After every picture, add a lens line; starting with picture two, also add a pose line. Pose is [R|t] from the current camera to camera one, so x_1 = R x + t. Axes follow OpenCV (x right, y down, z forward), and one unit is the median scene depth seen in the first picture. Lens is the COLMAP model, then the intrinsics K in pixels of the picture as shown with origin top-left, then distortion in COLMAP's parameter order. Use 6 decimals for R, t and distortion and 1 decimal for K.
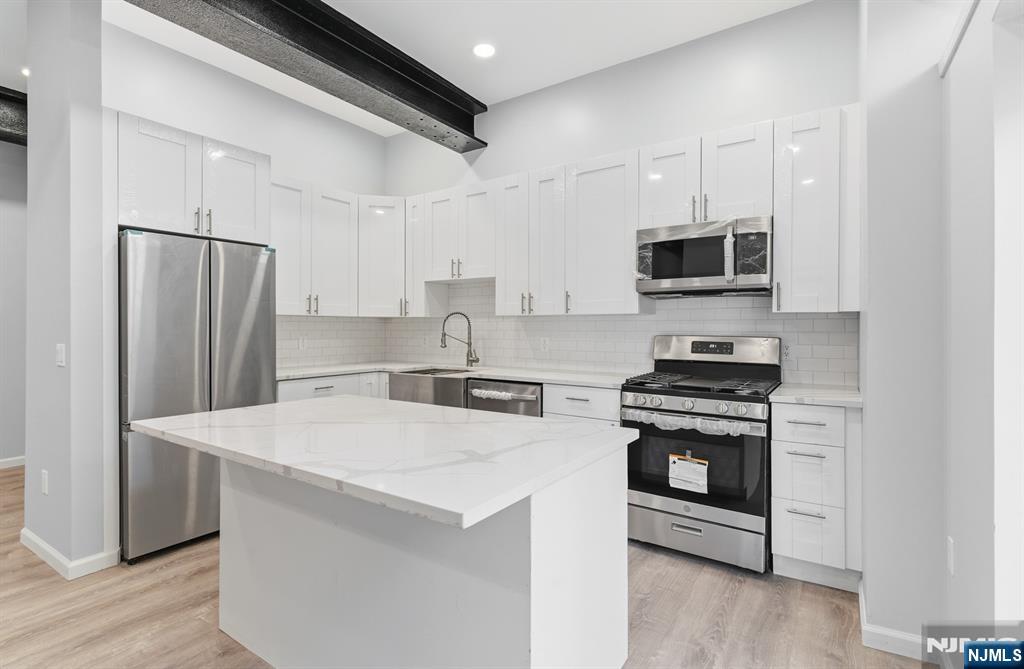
lens RADIAL K [[496.7, 0, 484.8], [0, 496.7, 327.1], [0, 0, 1]] dist [0.015441, 0.000706]
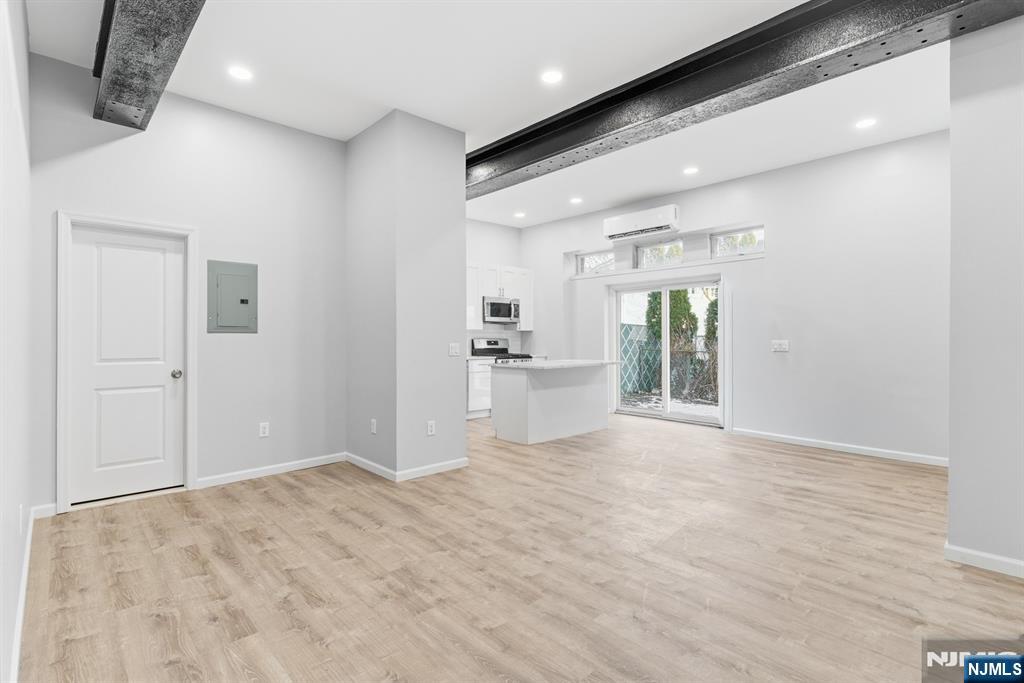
lens RADIAL K [[504.3, 0, 509.6], [0, 504.3, 339.3], [0, 0, 1]] dist [-0.001412, 0.001753]
pose [[0.206721, -0.005198, 0.978386, -2.099248], [0.001924, 0.999986, 0.004906, 0.008062], [-0.978398, 0.000868, 0.206728, 0.340018]]
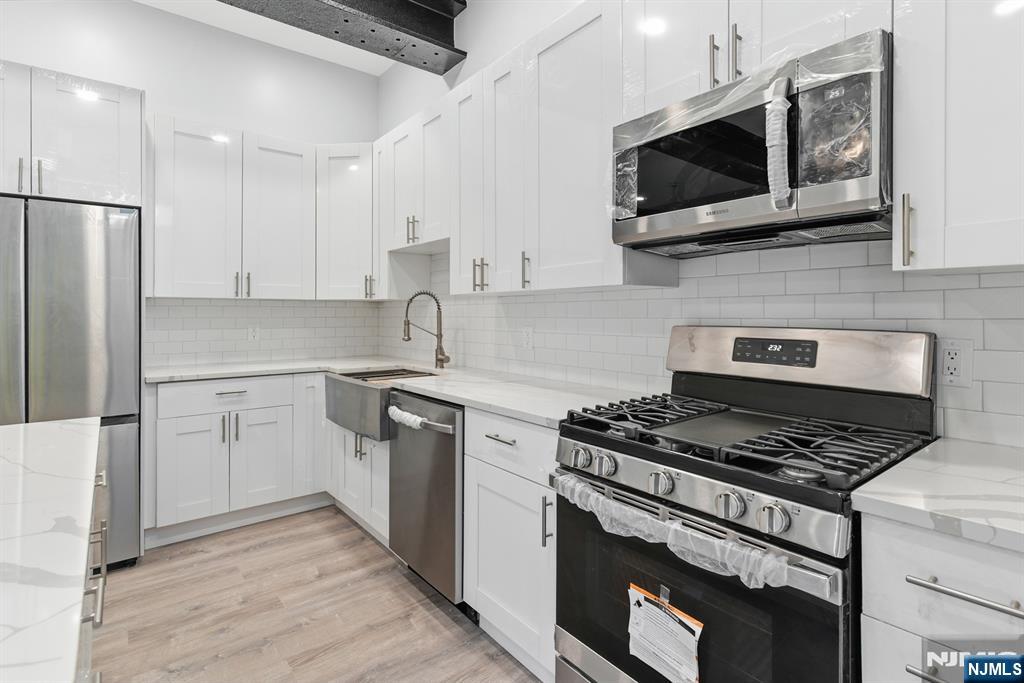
lens RADIAL K [[504.3, 0, 486.2], [0, 504.3, 315.1], [0, 0, 1]] dist [-0.001412, 0.001753]
pose [[0.956791, -0.002925, -0.290761, 0.320646], [0.003607, 0.999992, 0.001810, 0.003505], [0.290753, -0.002780, 0.956794, 0.433268]]
